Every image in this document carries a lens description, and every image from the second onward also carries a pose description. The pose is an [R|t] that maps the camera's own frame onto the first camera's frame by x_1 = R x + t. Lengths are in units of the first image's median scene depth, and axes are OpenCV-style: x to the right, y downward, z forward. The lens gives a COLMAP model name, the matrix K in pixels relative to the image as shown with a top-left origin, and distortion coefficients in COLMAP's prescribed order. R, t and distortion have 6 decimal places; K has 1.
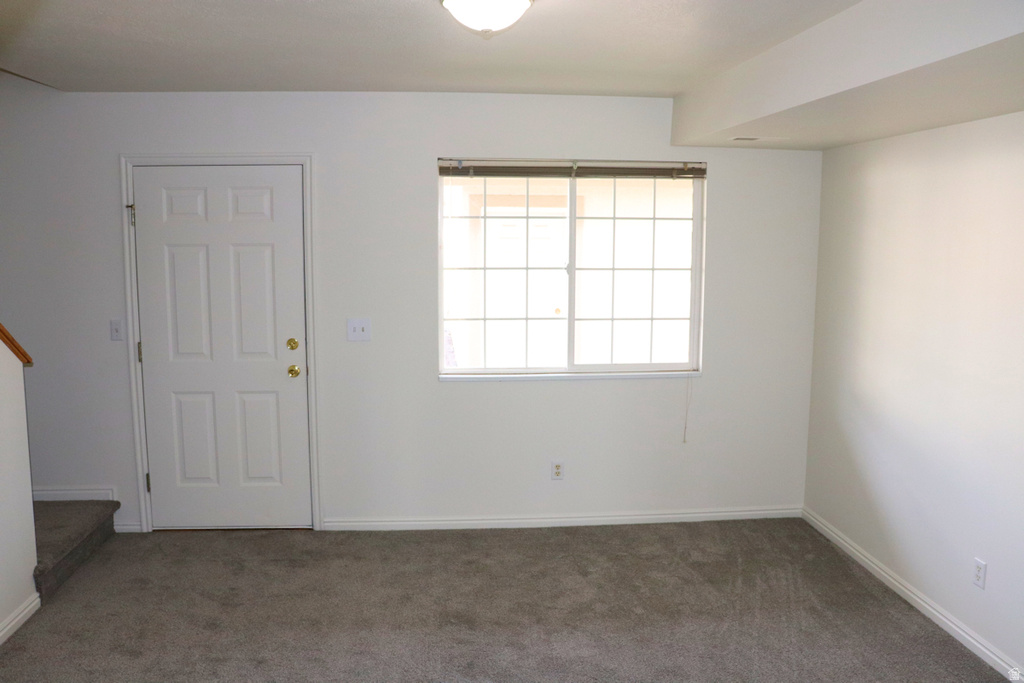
lens RADIAL K [[878.8, 0, 489.5], [0, 878.8, 388.9], [0, 0, 1]] dist [-0.122987, -0.004466]
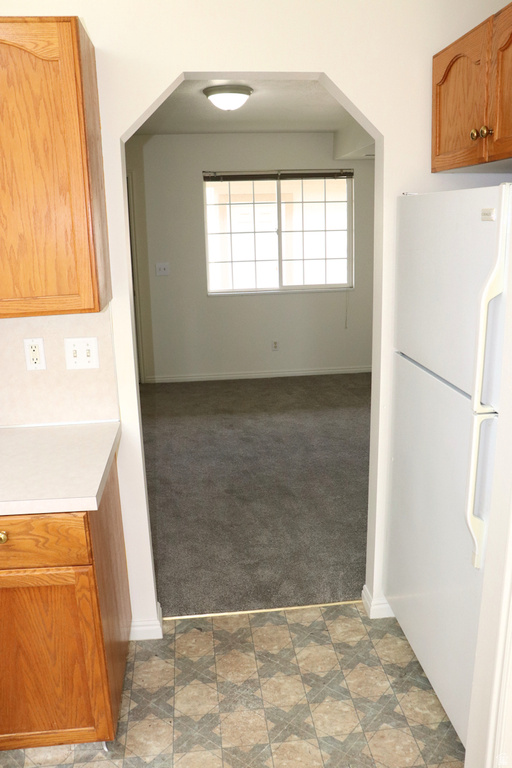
lens RADIAL K [[647.7, 0, 254.7], [0, 647.7, 409.8], [0, 0, 1]] dist [-0.152501, 0.121605]
pose [[0.998985, -0.038781, 0.022927, -0.000462], [0.036199, 0.993924, 0.103943, 0.087044], [-0.026819, -0.103008, 0.994319, -0.337669]]
